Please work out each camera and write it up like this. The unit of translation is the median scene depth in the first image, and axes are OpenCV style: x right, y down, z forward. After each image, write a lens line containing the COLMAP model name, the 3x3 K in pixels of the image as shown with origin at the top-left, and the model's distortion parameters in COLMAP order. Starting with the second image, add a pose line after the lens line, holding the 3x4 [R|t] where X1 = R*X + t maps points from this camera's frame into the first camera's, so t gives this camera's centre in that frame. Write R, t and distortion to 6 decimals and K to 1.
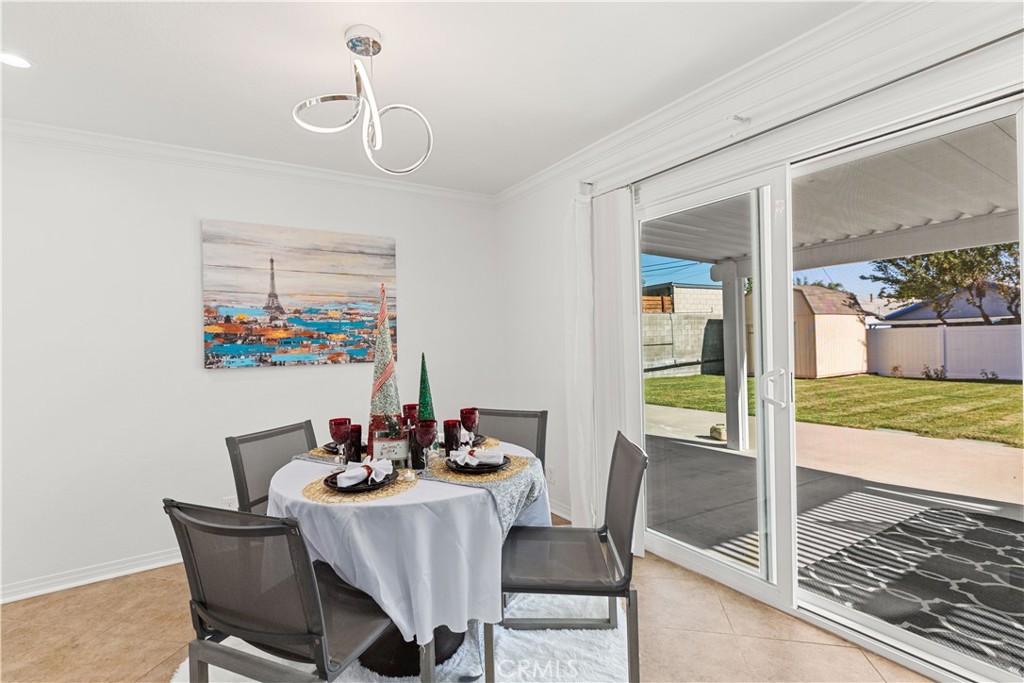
lens RADIAL K [[486.2, 0, 512.6], [0, 486.2, 343.9], [0, 0, 1]] dist [0.003081, 0.000362]
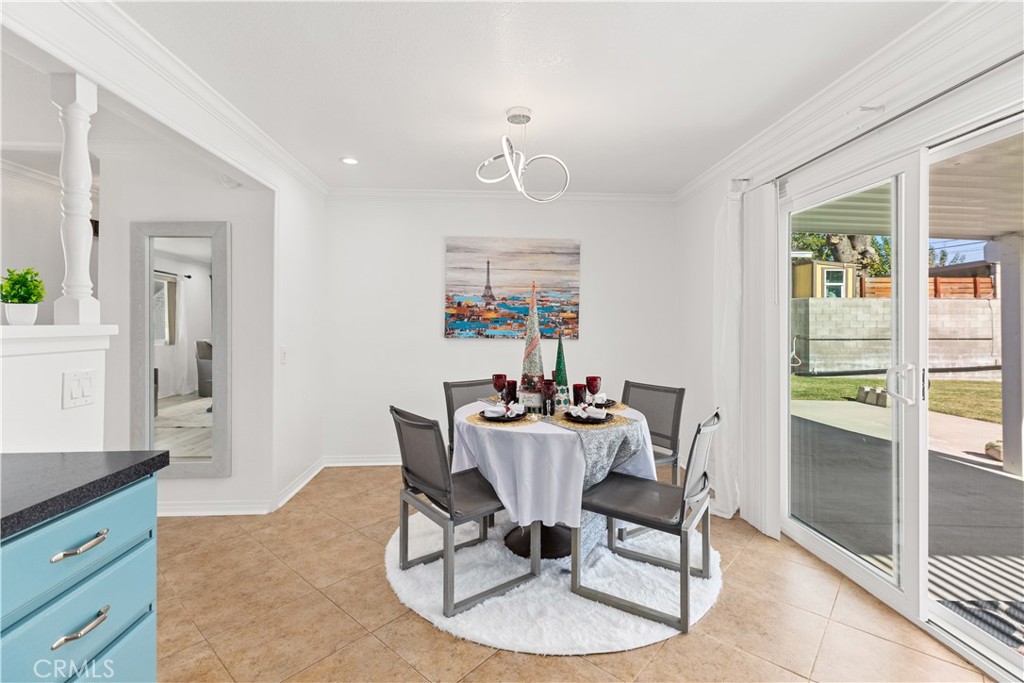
lens RADIAL K [[458.4, 0, 510.5], [0, 458.4, 324.3], [0, 0, 1]] dist [0.000204, 0.000067]
pose [[0.873666, 0.032562, -0.485435, 0.209034], [-0.034640, 0.999389, 0.004694, -0.002412], [0.485291, 0.012714, 0.874260, -0.116918]]
